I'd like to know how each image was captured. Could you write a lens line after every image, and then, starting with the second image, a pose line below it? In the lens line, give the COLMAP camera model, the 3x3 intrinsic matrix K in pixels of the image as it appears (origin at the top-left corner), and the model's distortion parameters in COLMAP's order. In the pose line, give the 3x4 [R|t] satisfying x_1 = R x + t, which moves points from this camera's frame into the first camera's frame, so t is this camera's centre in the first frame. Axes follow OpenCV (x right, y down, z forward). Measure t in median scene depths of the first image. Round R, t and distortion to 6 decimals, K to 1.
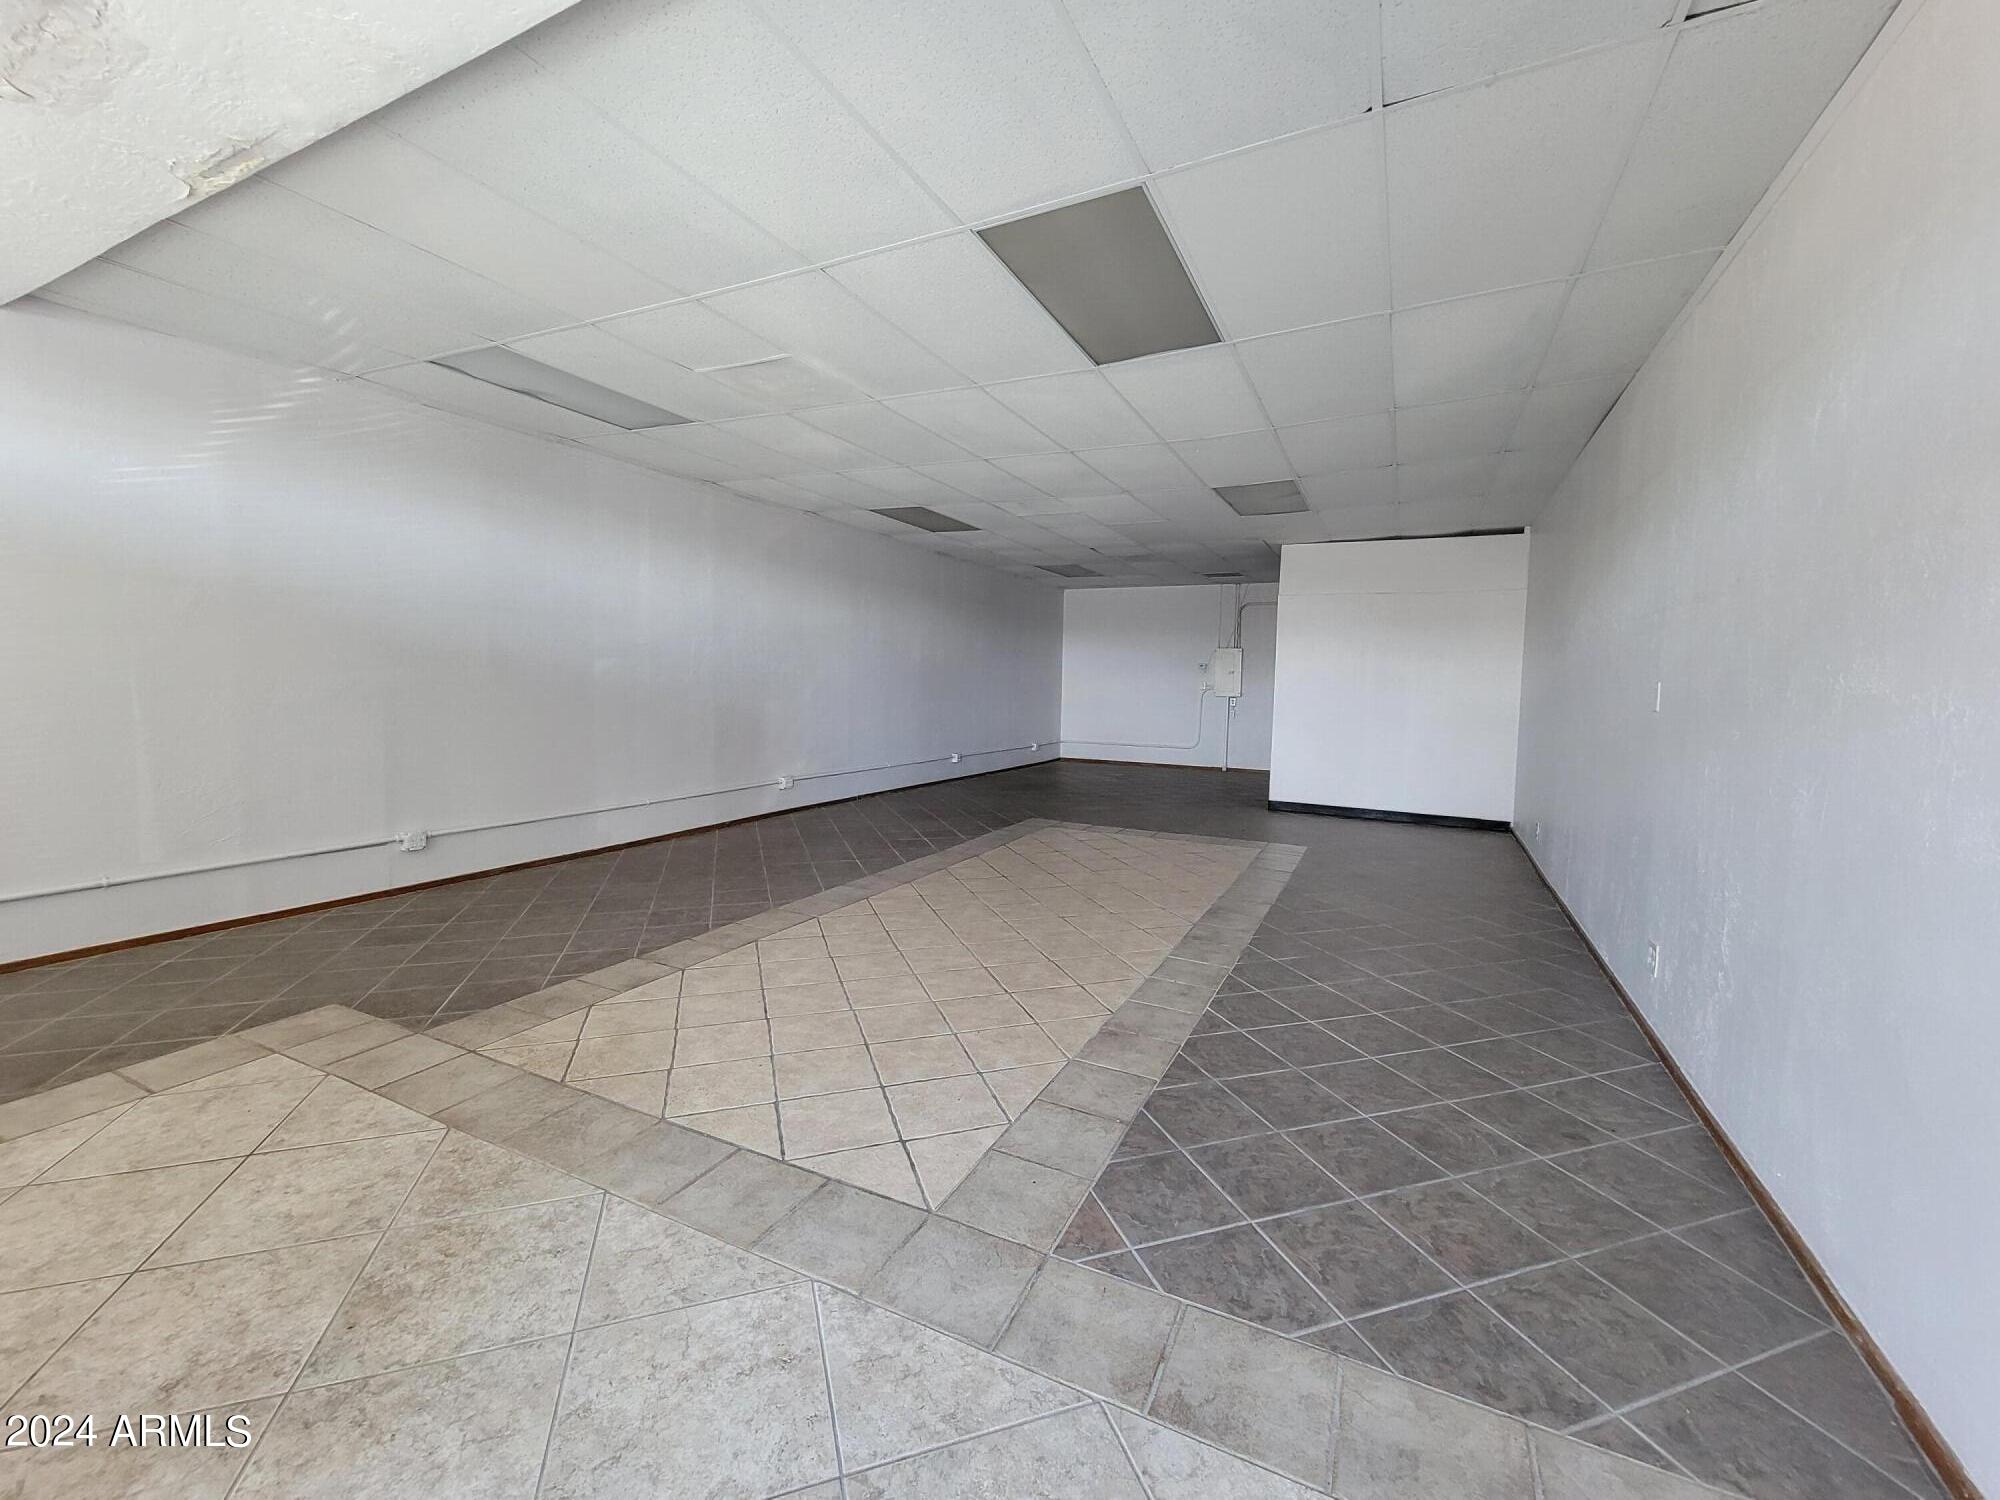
lens RADIAL K [[812.1, 0, 1002.8], [0, 812.1, 737.8], [0, 0, 1]] dist [-0.003667, 0.001860]
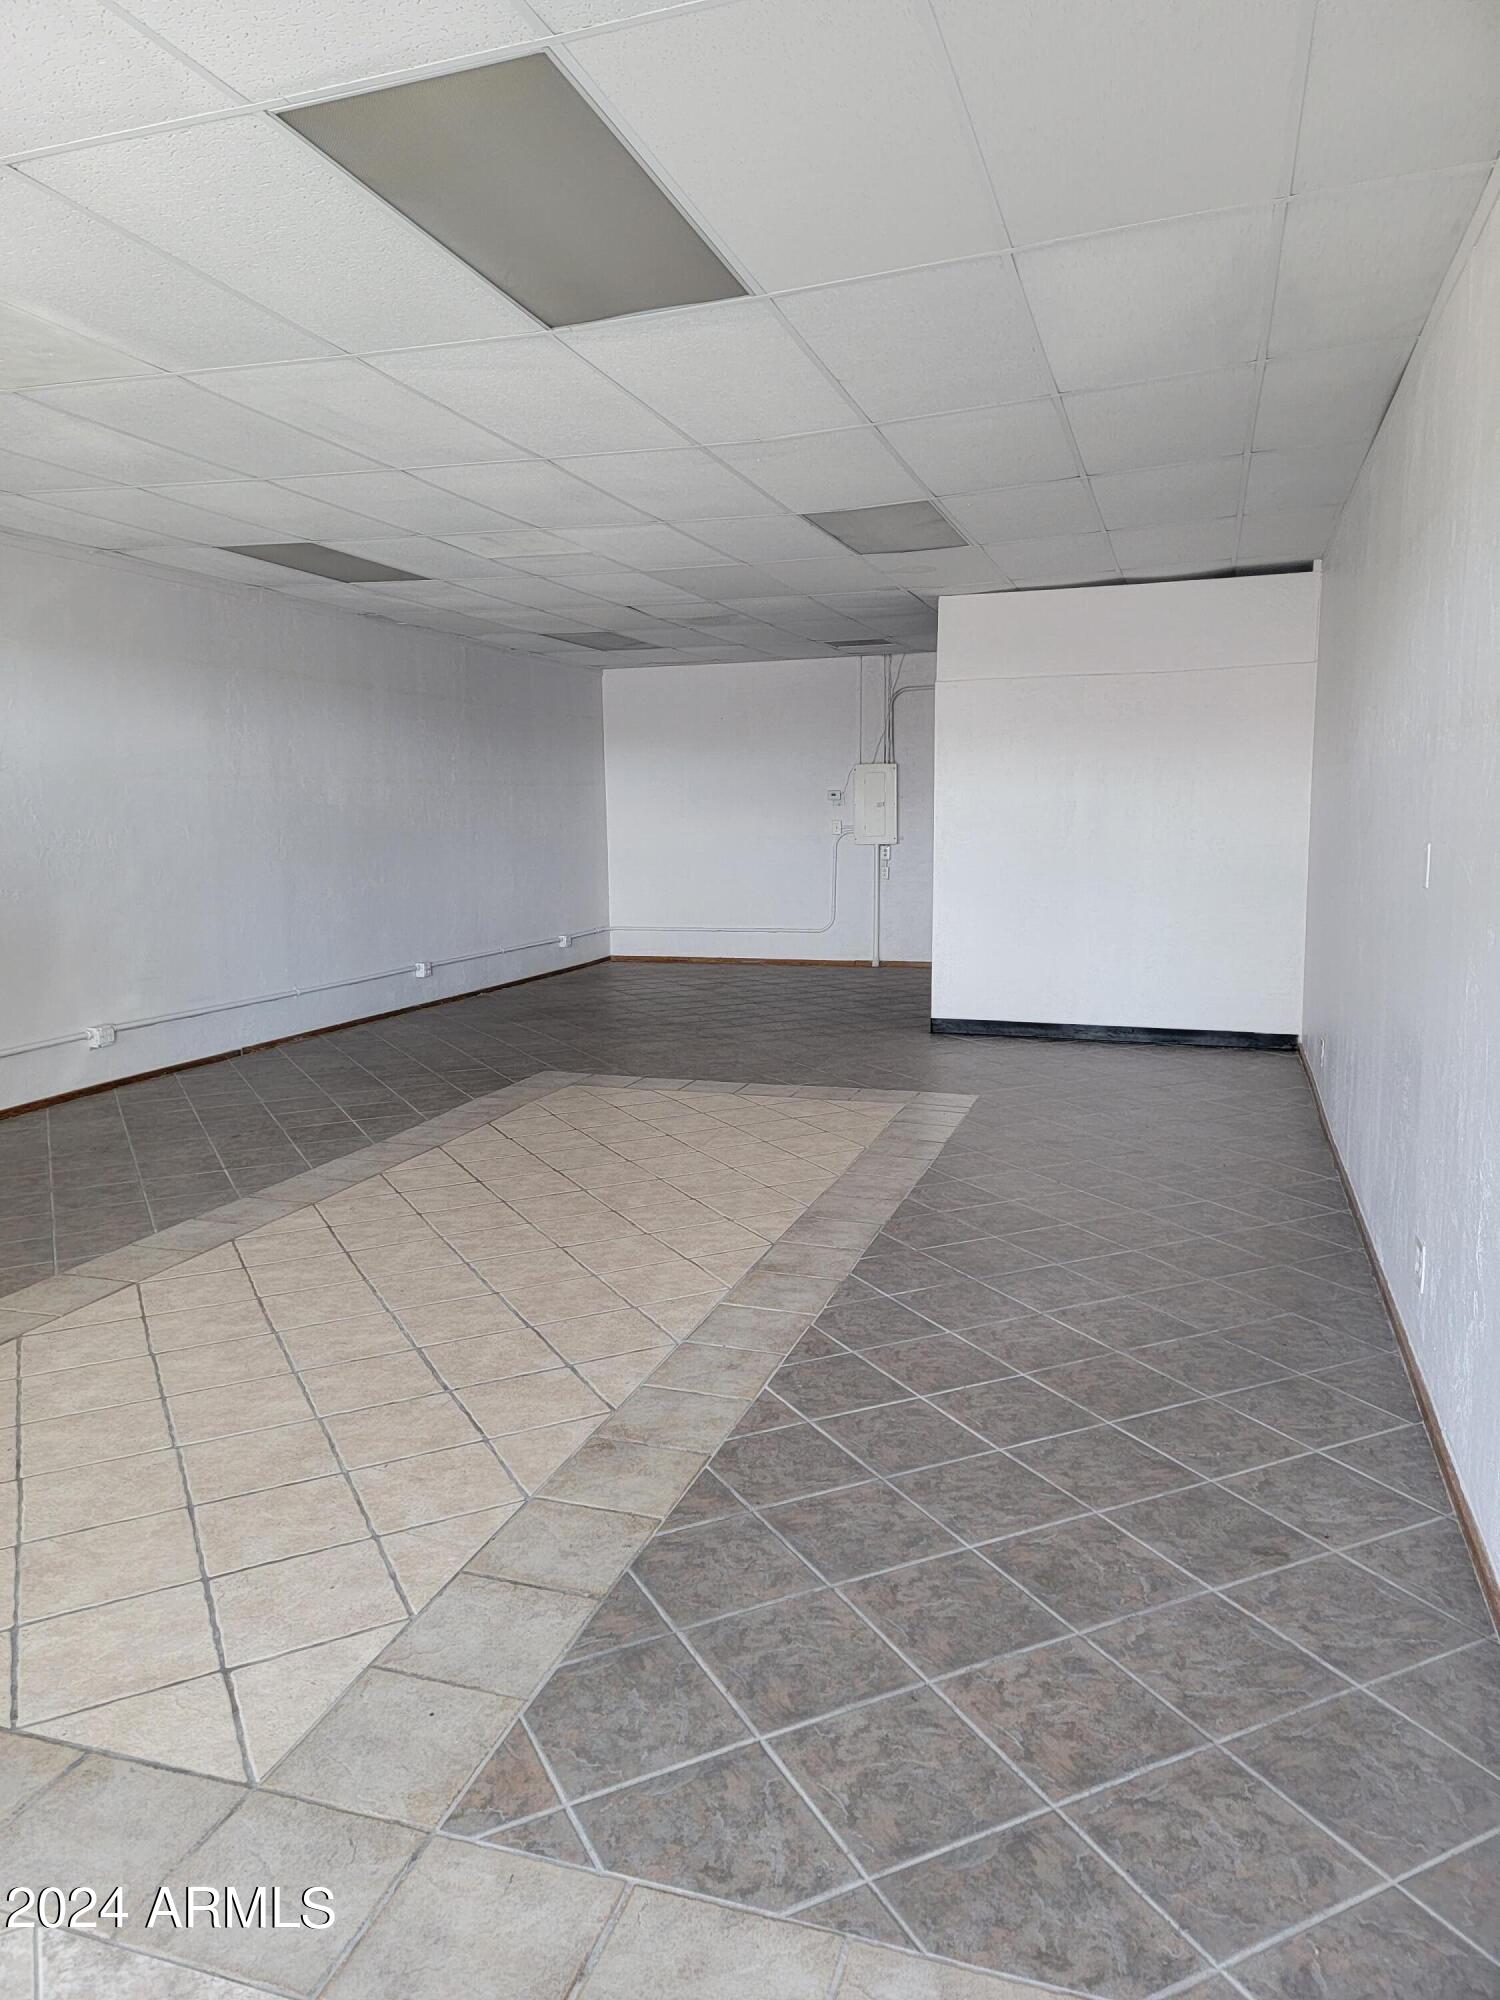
lens RADIAL K [[1381.1, 0, 740.8], [0, 1381.1, 982.0], [0, 0, 1]] dist [0.070432, -0.051147]
pose [[0.991776, -0.051584, 0.117128, 0.122374], [0.043704, 0.996667, 0.068880, -0.058589], [-0.120291, -0.063194, 0.990725, -0.052823]]
